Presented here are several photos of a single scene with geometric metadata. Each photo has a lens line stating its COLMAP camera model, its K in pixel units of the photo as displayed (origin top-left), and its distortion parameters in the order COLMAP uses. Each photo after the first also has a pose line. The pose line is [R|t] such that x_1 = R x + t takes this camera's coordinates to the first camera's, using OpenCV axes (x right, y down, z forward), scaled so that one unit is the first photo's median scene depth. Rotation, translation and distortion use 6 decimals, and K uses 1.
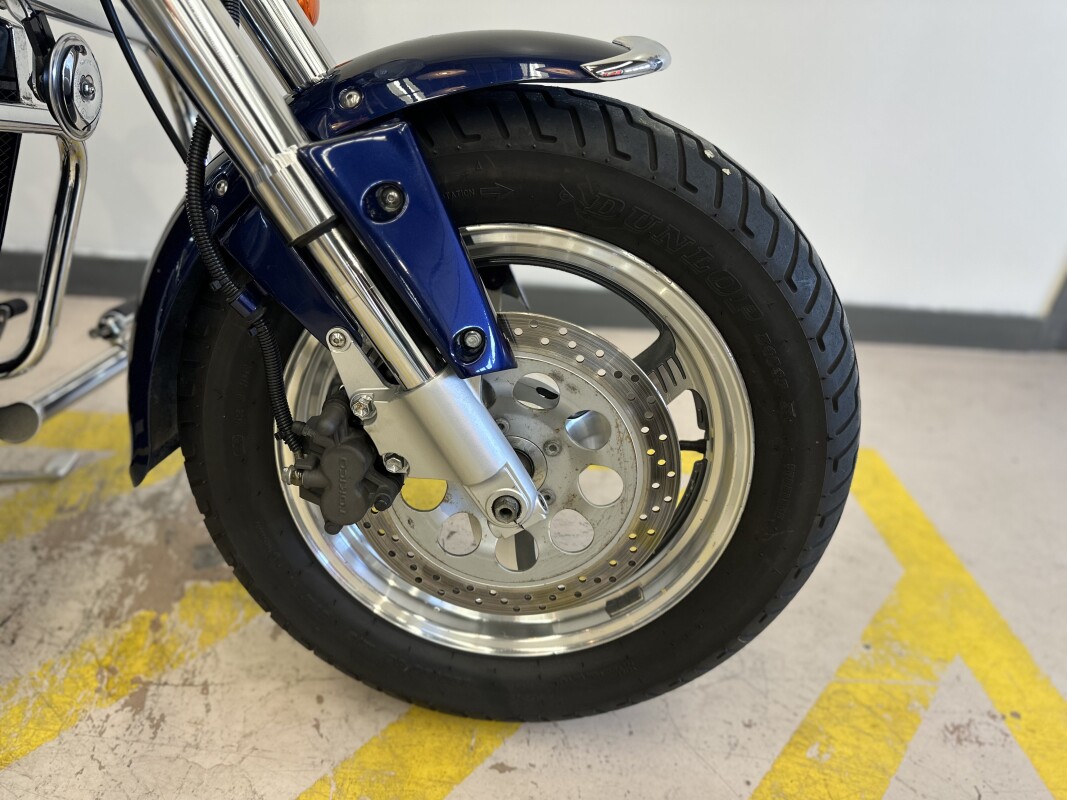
lens RADIAL K [[788.9, 0, 534.6], [0, 788.9, 407.0], [0, 0, 1]] dist [0.003650, 0.000024]
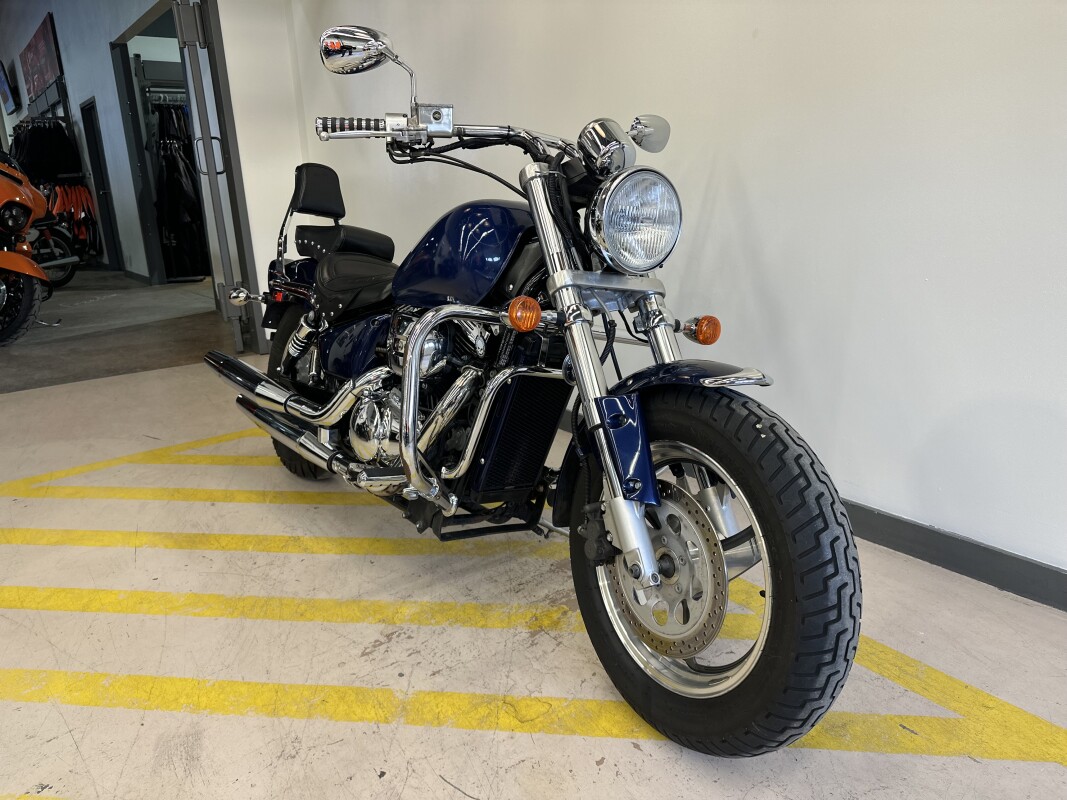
lens RADIAL K [[788.9, 0, 534.6], [0, 788.9, 407.0], [0, 0, 1]] dist [0.003650, 0.000024]
pose [[0.560059, 0.132187, -0.817839, 1.082425], [-0.370649, 0.922857, -0.104661, 0.035027], [0.740913, 0.361748, 0.565850, -0.384728]]
